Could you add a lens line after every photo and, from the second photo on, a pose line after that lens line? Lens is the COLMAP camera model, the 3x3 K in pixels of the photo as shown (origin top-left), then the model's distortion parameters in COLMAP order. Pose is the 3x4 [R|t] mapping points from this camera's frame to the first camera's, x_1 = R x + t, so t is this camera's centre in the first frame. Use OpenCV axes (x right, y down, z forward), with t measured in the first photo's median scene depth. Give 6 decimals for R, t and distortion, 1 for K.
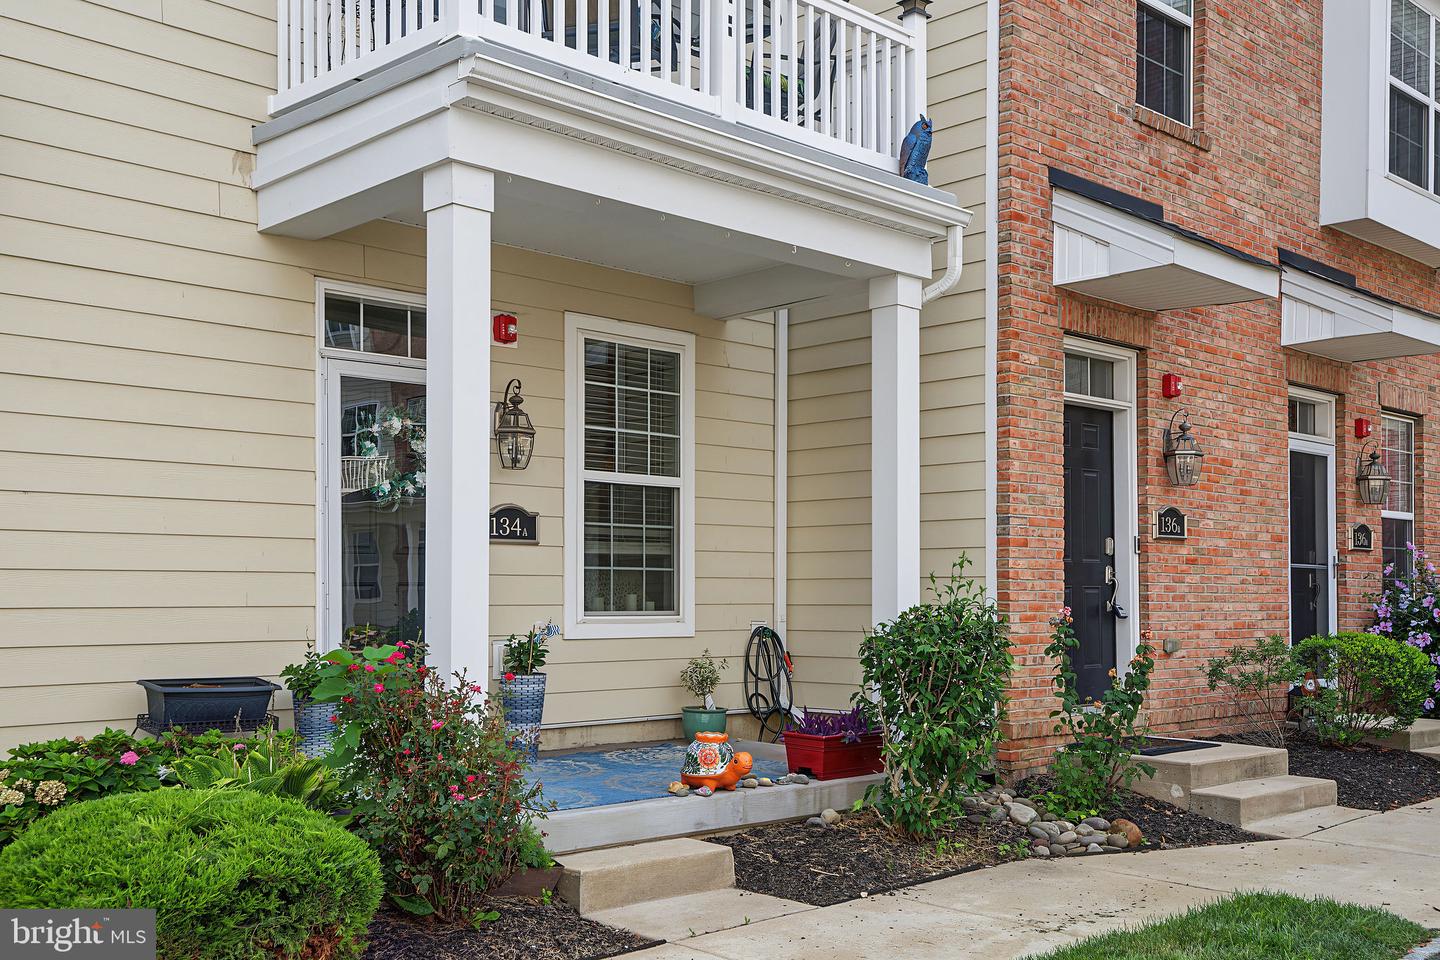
lens RADIAL K [[1495.4, 0, 718.4], [0, 1495.4, 513.7], [0, 0, 1]] dist [0.013312, 0.008804]
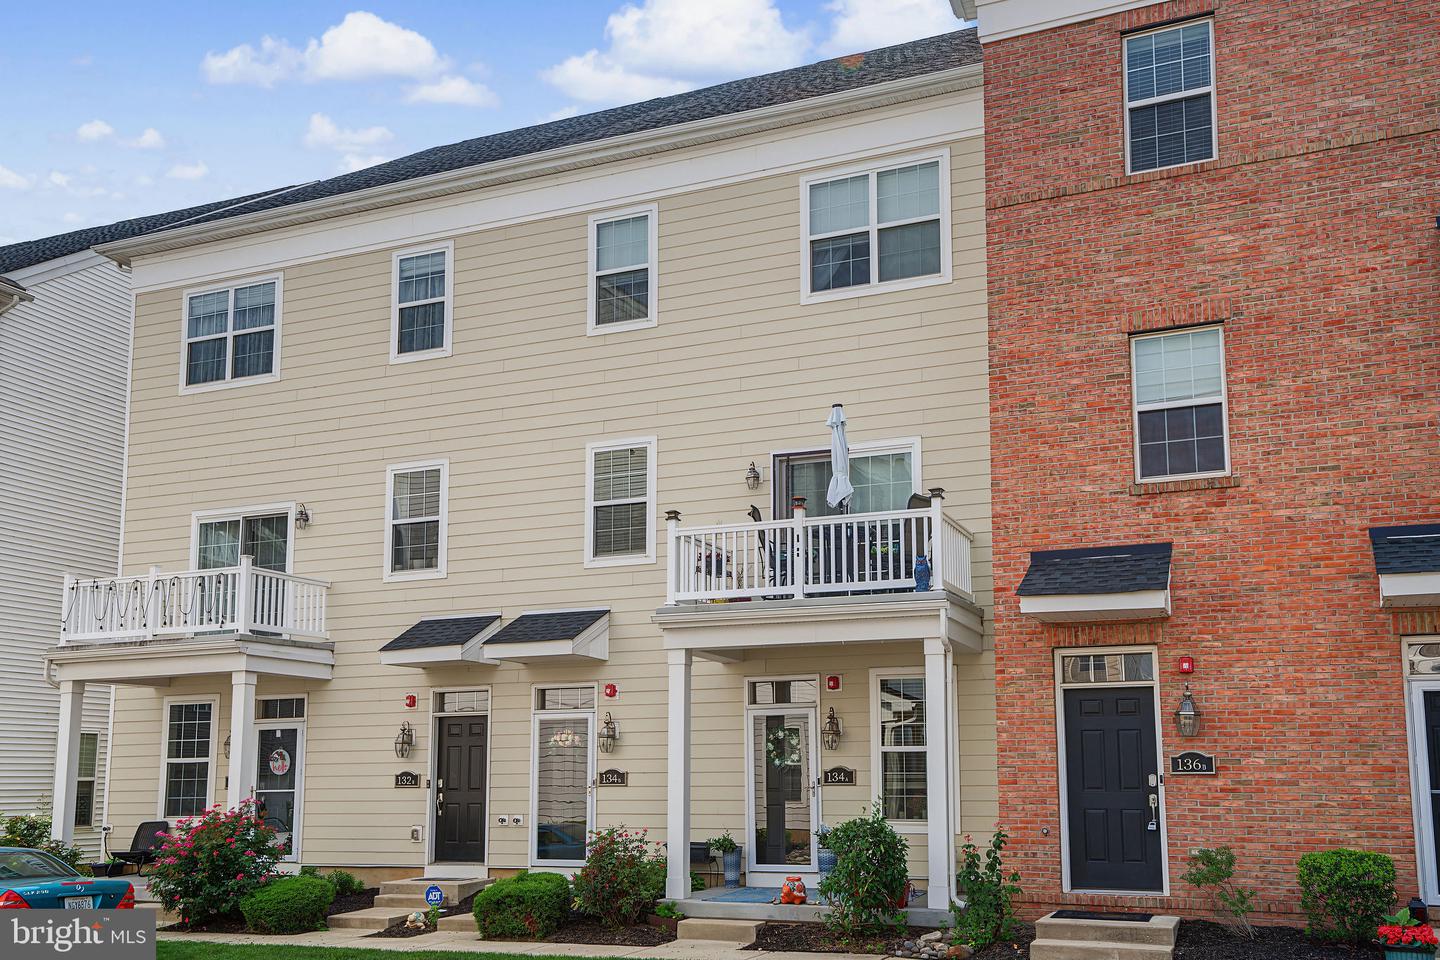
lens RADIAL K [[1316.7, 0, 720.0], [0, 1316.7, 480.0], [0, 0, 1]] dist [0.045794, 0.013238]
pose [[0.390566, -0.211684, -0.895907, 1.339691], [0.055522, 0.976848, -0.206604, -0.021216], [0.918899, 0.030949, 0.393277, 0.081157]]
